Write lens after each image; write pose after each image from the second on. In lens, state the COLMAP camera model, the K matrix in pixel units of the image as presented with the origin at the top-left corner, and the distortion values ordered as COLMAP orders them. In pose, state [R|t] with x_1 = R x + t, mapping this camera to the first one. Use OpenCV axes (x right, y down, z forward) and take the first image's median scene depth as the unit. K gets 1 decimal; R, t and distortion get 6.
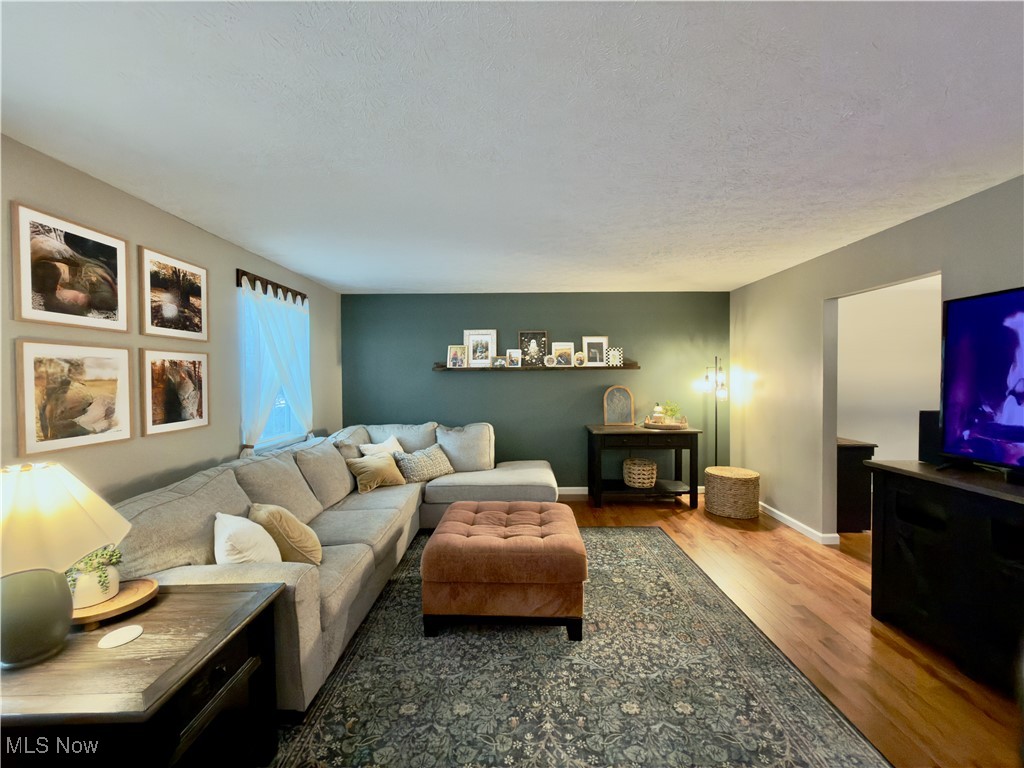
lens RADIAL K [[406.6, 0, 513.4], [0, 406.6, 383.1], [0, 0, 1]] dist [0.000972, -0.000335]
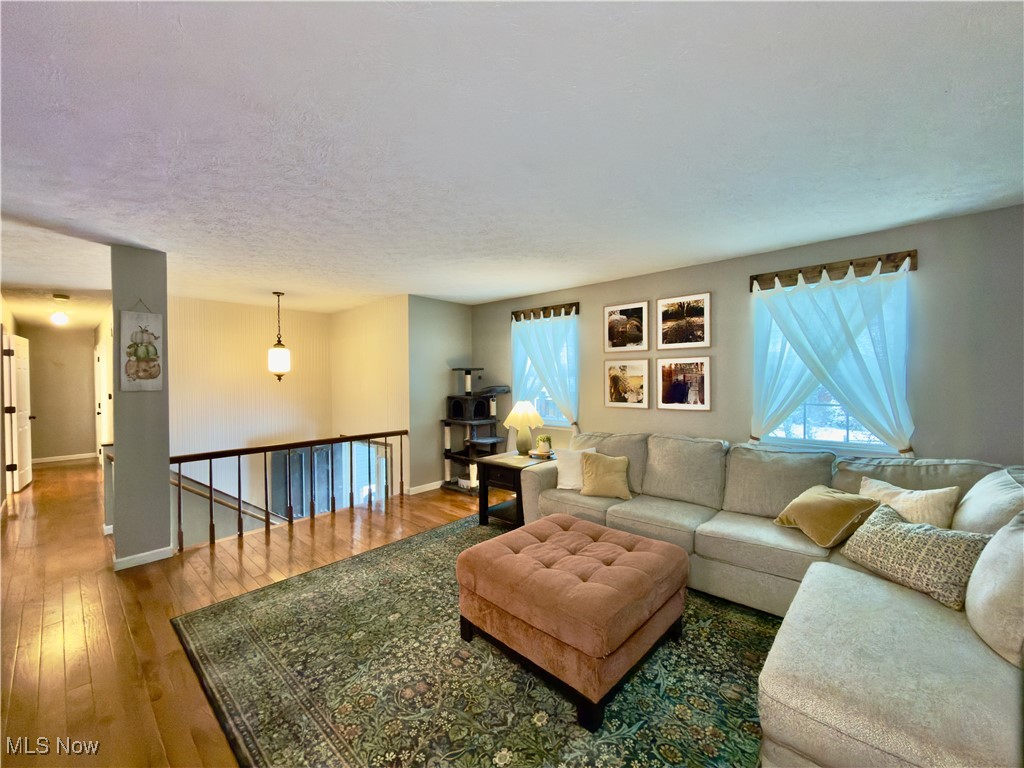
lens RADIAL K [[406.6, 0, 513.4], [0, 406.6, 383.1], [0, 0, 1]] dist [0.000972, -0.000335]
pose [[-0.663530, 0.021787, -0.747833, 0.659171], [0.002293, 0.999630, 0.027089, -0.022821], [0.748147, 0.016259, -0.663334, 1.404116]]
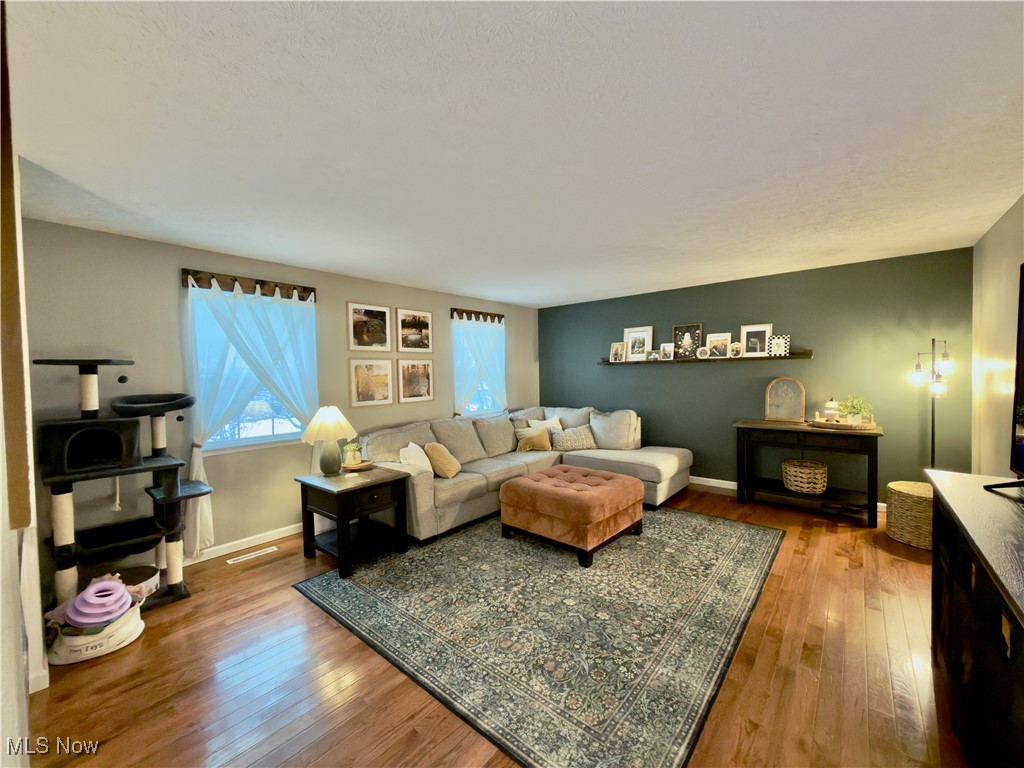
lens RADIAL K [[406.6, 0, 513.4], [0, 406.6, 383.1], [0, 0, 1]] dist [0.000972, -0.000335]
pose [[0.764806, 0.008510, -0.644204, 0.670033], [0.005300, 0.999796, 0.019500, -0.003224], [0.644239, -0.018328, 0.764605, -0.135987]]
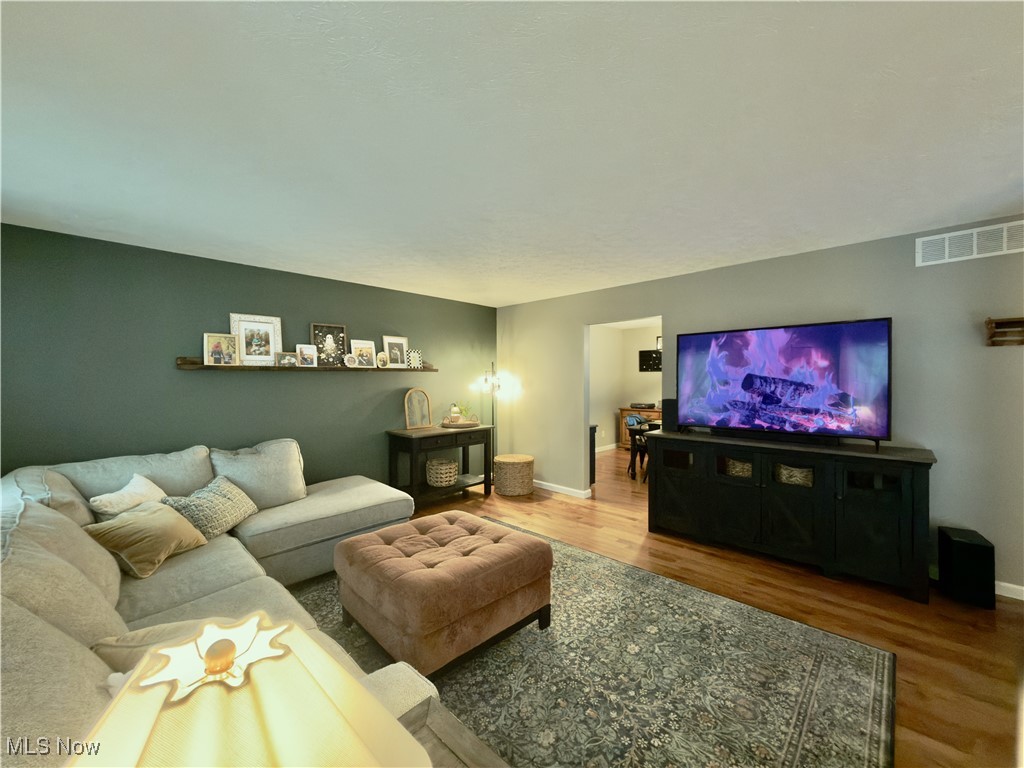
lens RADIAL K [[406.6, 0, 513.4], [0, 406.6, 383.1], [0, 0, 1]] dist [0.000972, -0.000335]
pose [[0.686476, -0.003580, 0.727144, -0.534747], [0.010635, 0.999930, -0.005116, 0.002840], [-0.727075, 0.011245, 0.686466, 0.263519]]
